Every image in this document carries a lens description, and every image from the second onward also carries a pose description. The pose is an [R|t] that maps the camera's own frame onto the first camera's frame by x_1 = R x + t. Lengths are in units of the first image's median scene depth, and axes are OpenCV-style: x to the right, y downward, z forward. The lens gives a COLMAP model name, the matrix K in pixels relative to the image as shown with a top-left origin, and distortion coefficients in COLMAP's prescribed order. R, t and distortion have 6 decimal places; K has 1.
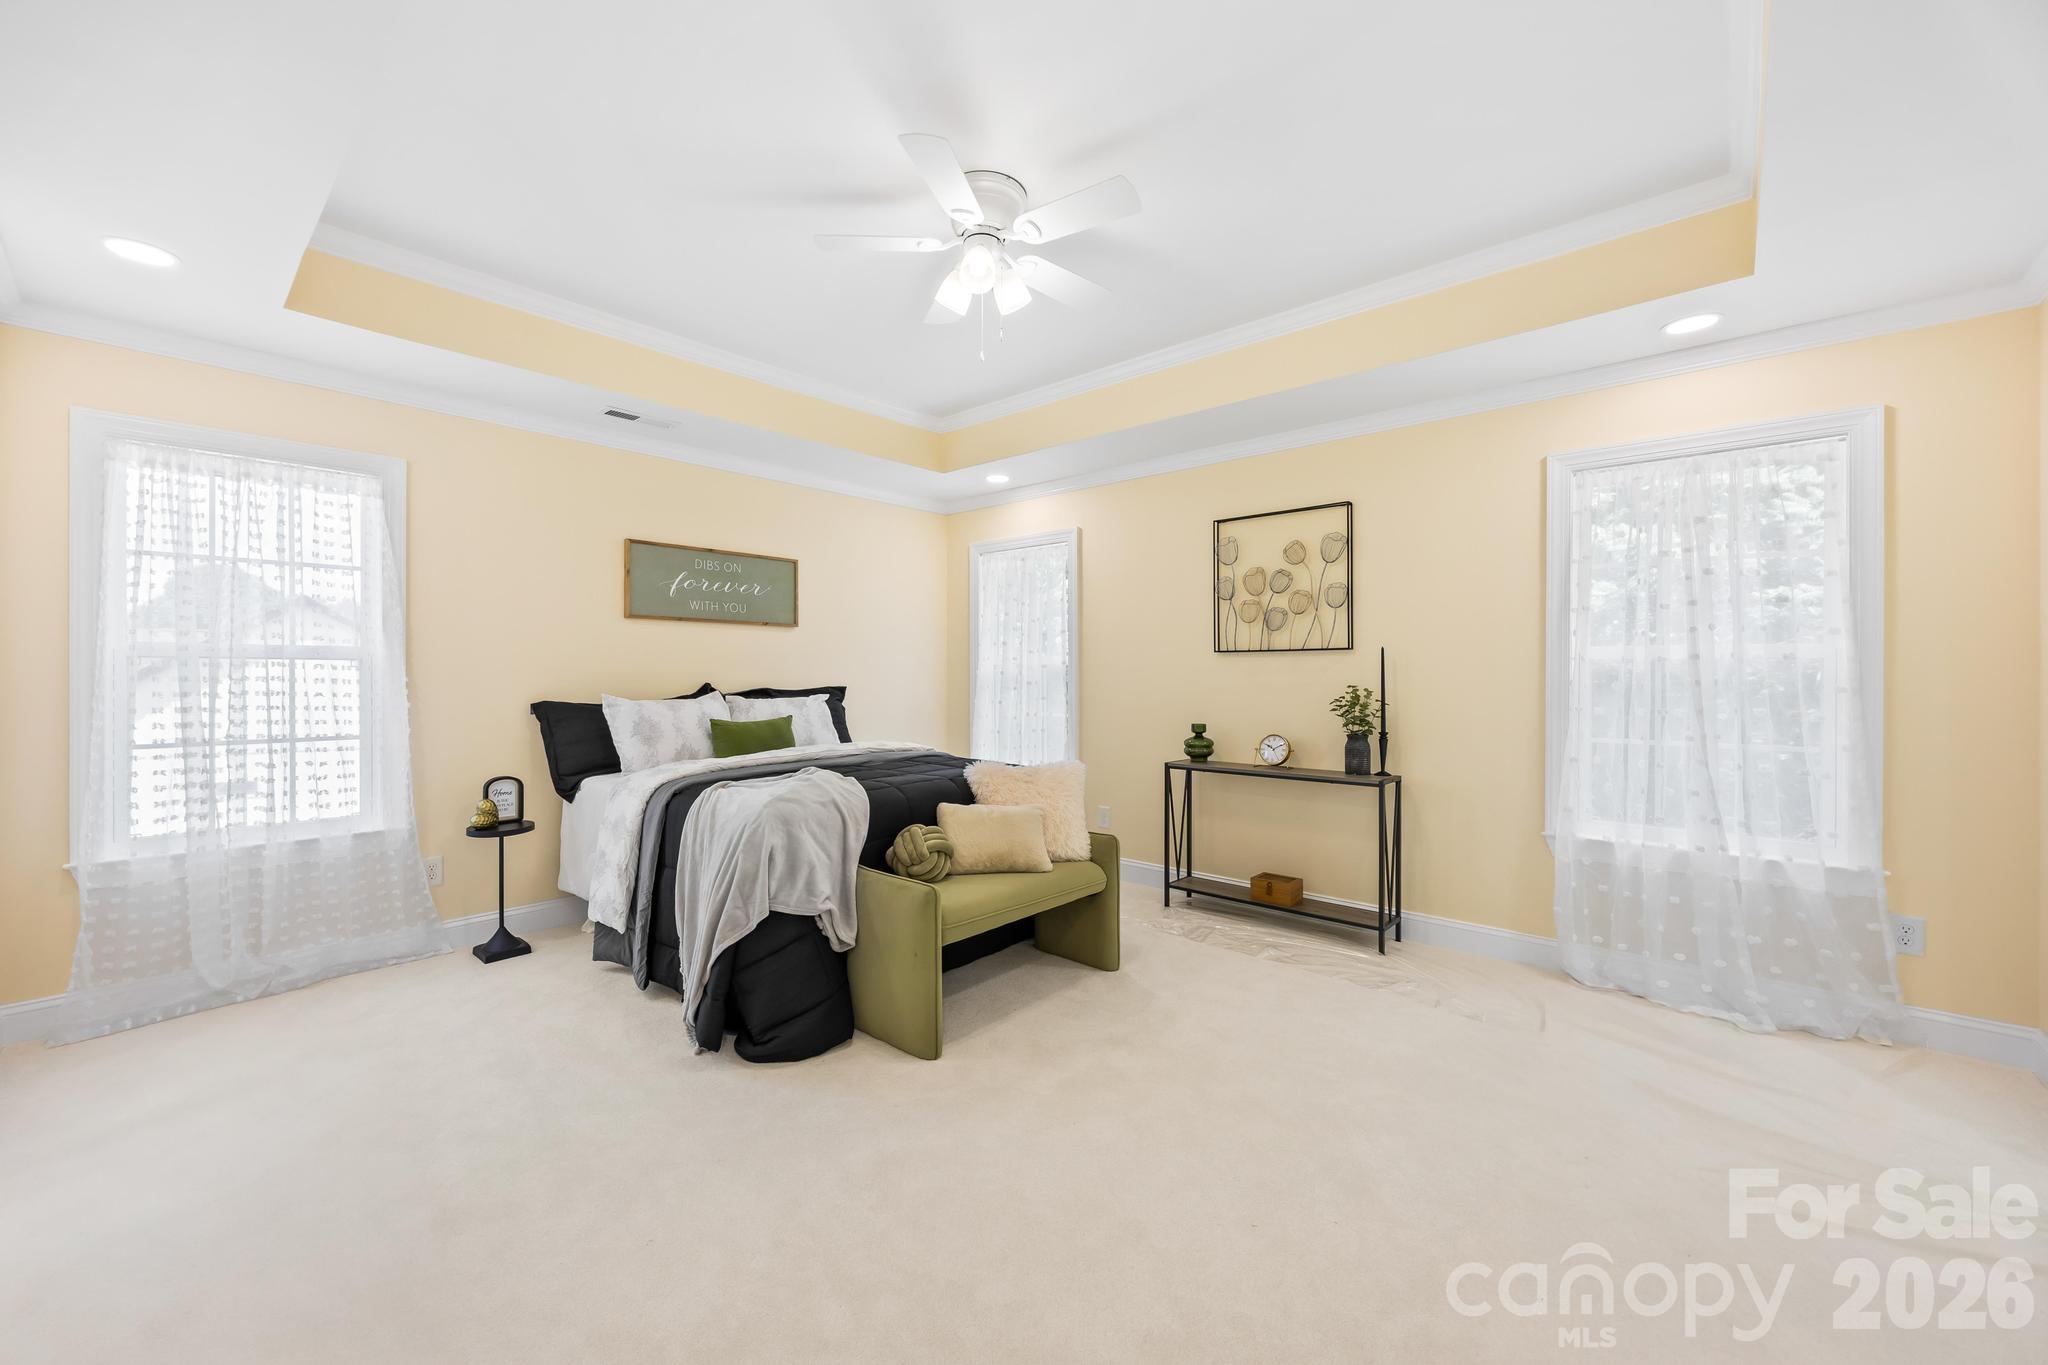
lens RADIAL K [[775.1, 0, 1018.1], [0, 775.1, 677.9], [0, 0, 1]] dist [0.001294, 0.000092]
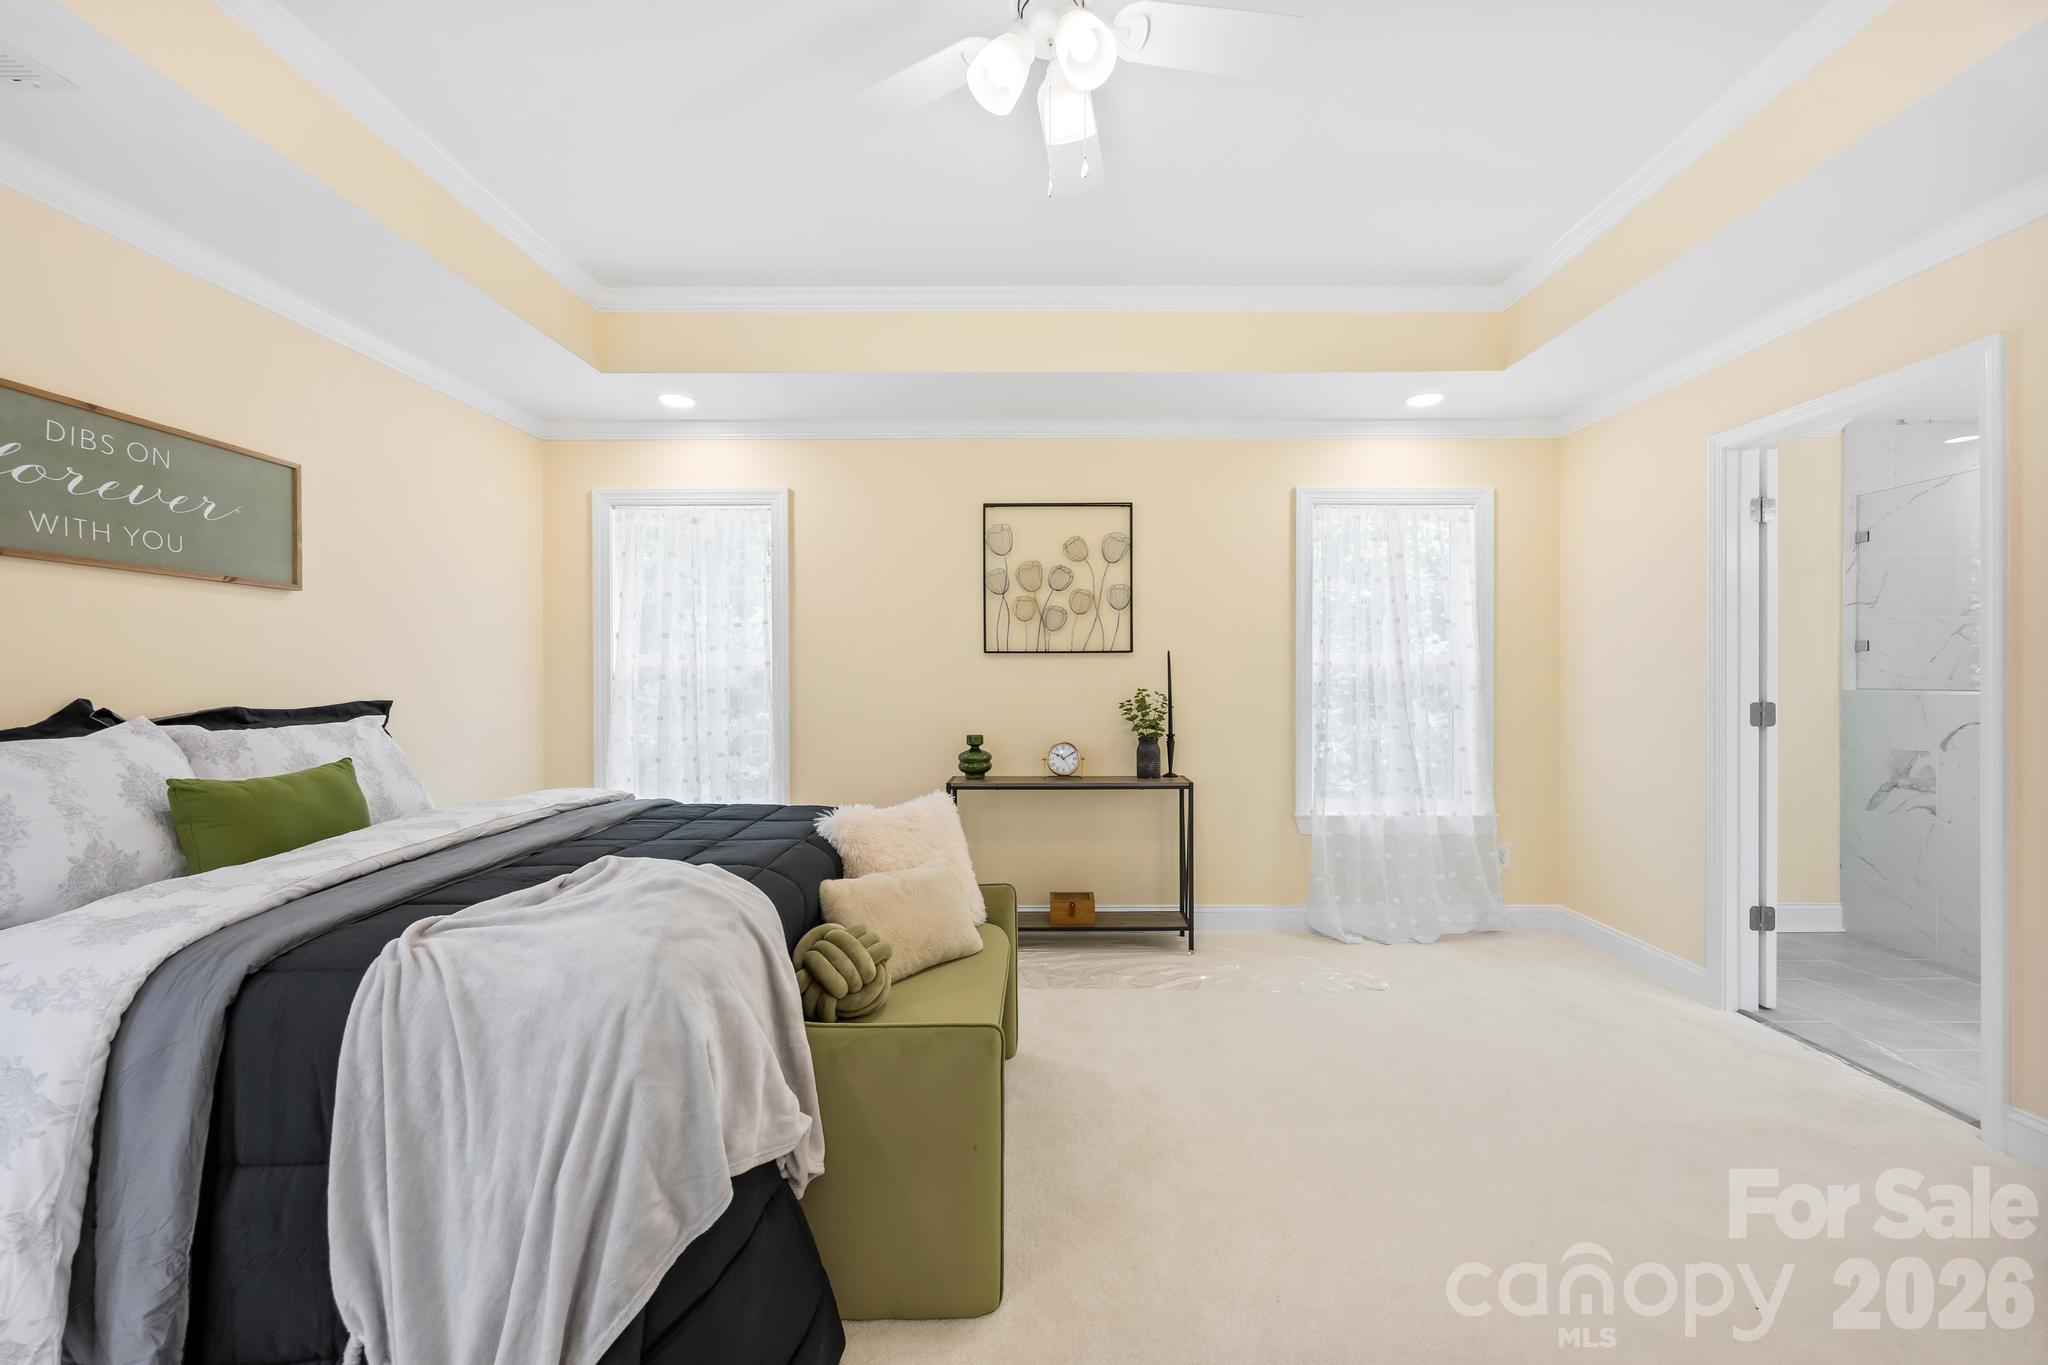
lens RADIAL K [[765.6, 0, 1024.0], [0, 765.6, 682.5], [0, 0, 1]] dist [-0.003025, -0.000227]
pose [[0.755015, -0.005756, 0.655683, -0.309531], [0.006001, 0.999980, 0.001869, -0.000803], [-0.655680, 0.002524, 0.755034, 0.340278]]
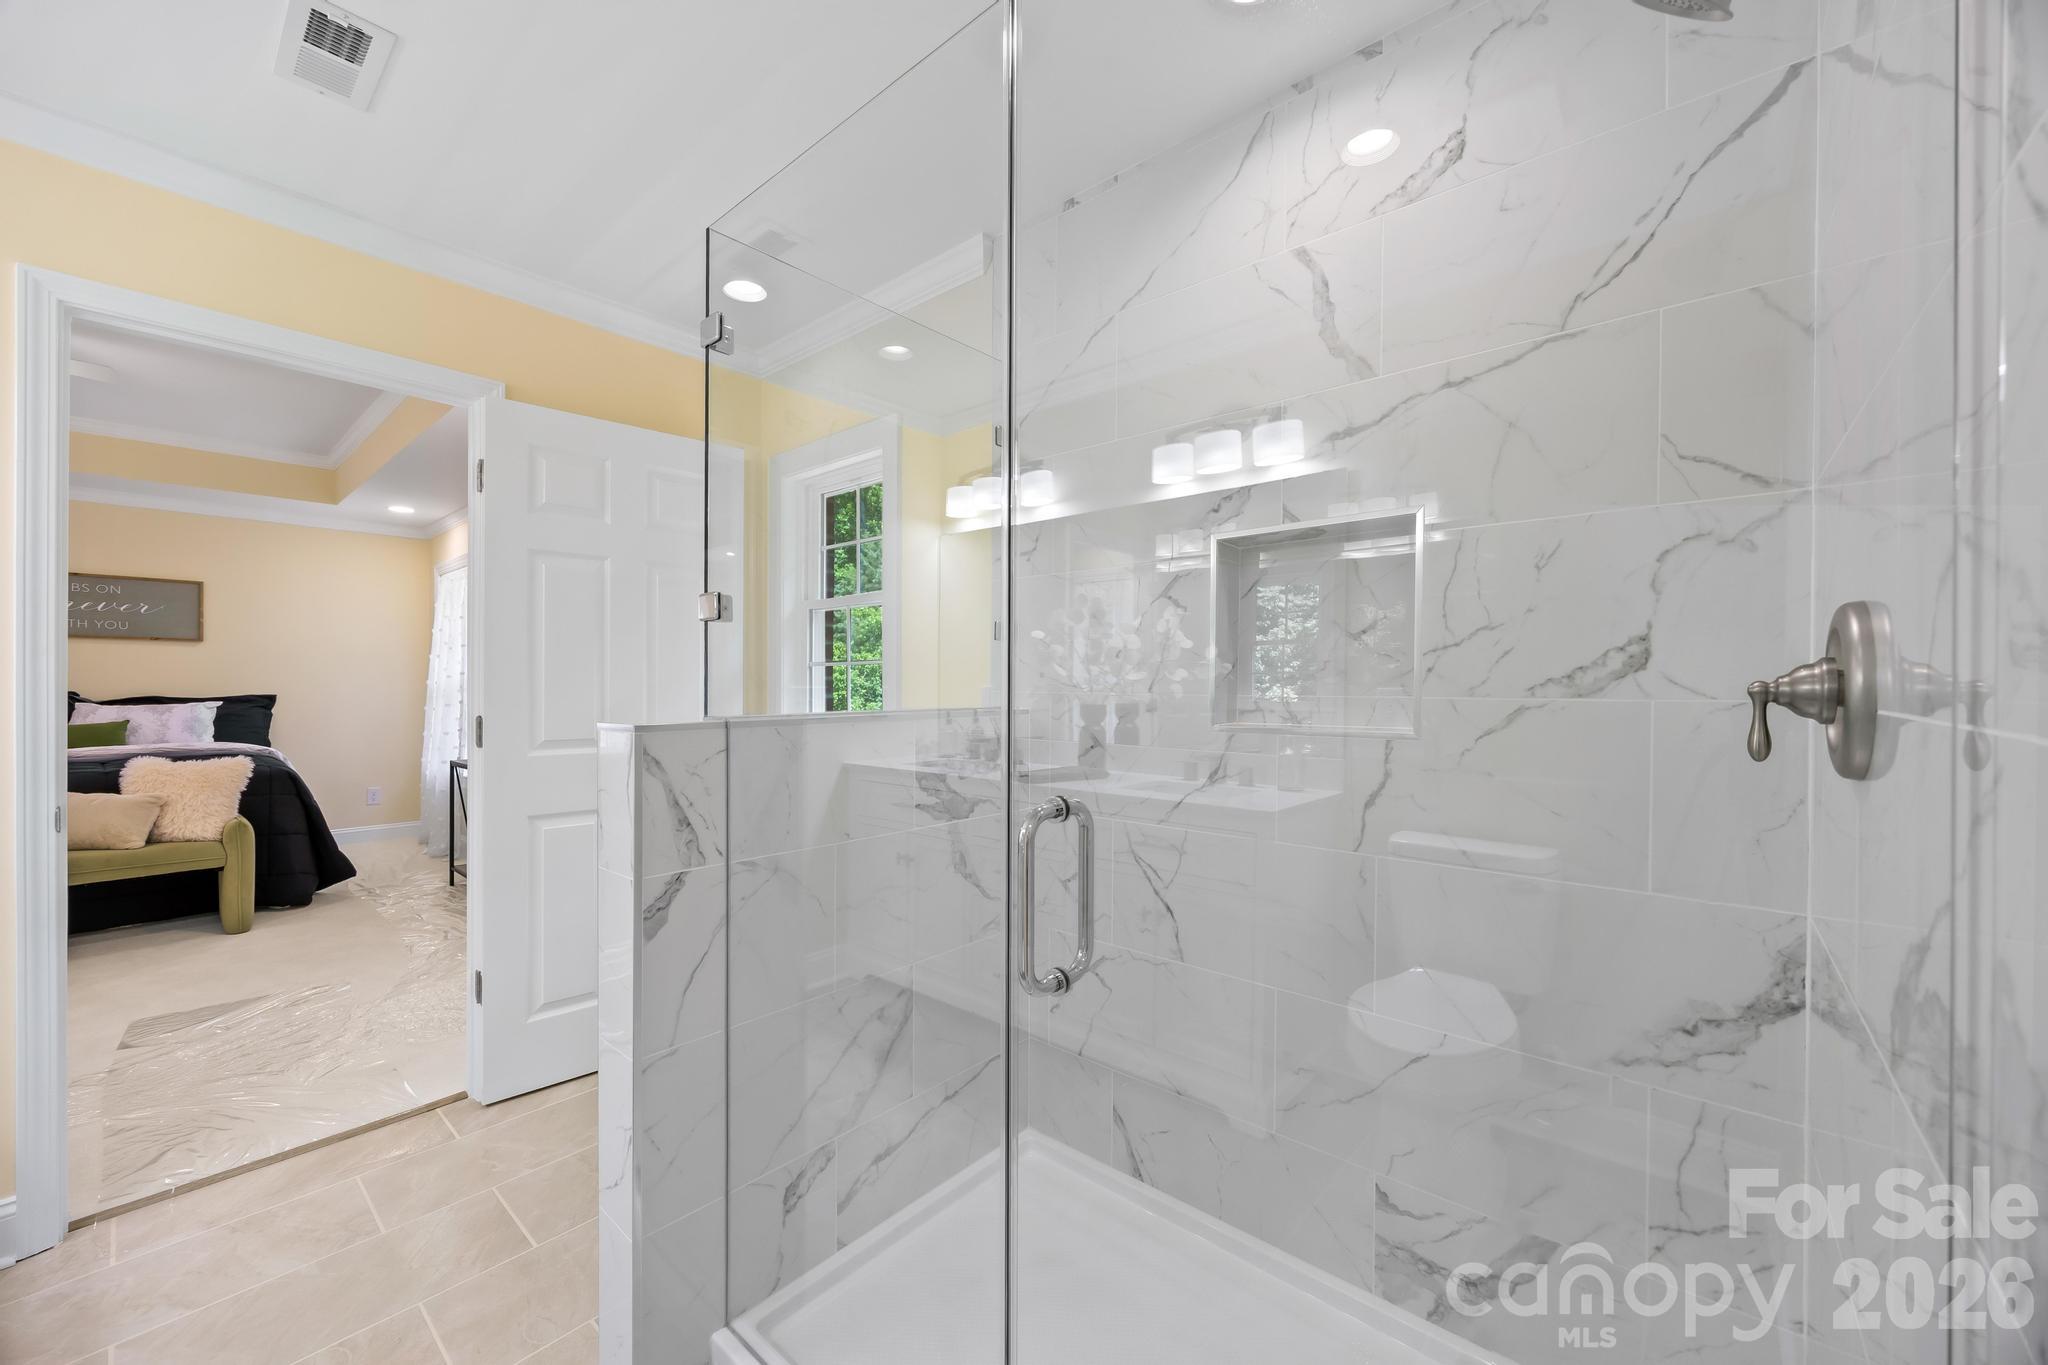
lens RADIAL K [[775.1, 0, 1018.1], [0, 775.1, 677.9], [0, 0, 1]] dist [0.001294, 0.000092]
pose [[0.999968, 0.000907, 0.007923, 1.085089], [-0.000780, 0.999871, -0.016056, 0.004671], [-0.007937, 0.016049, 0.999840, -0.161350]]
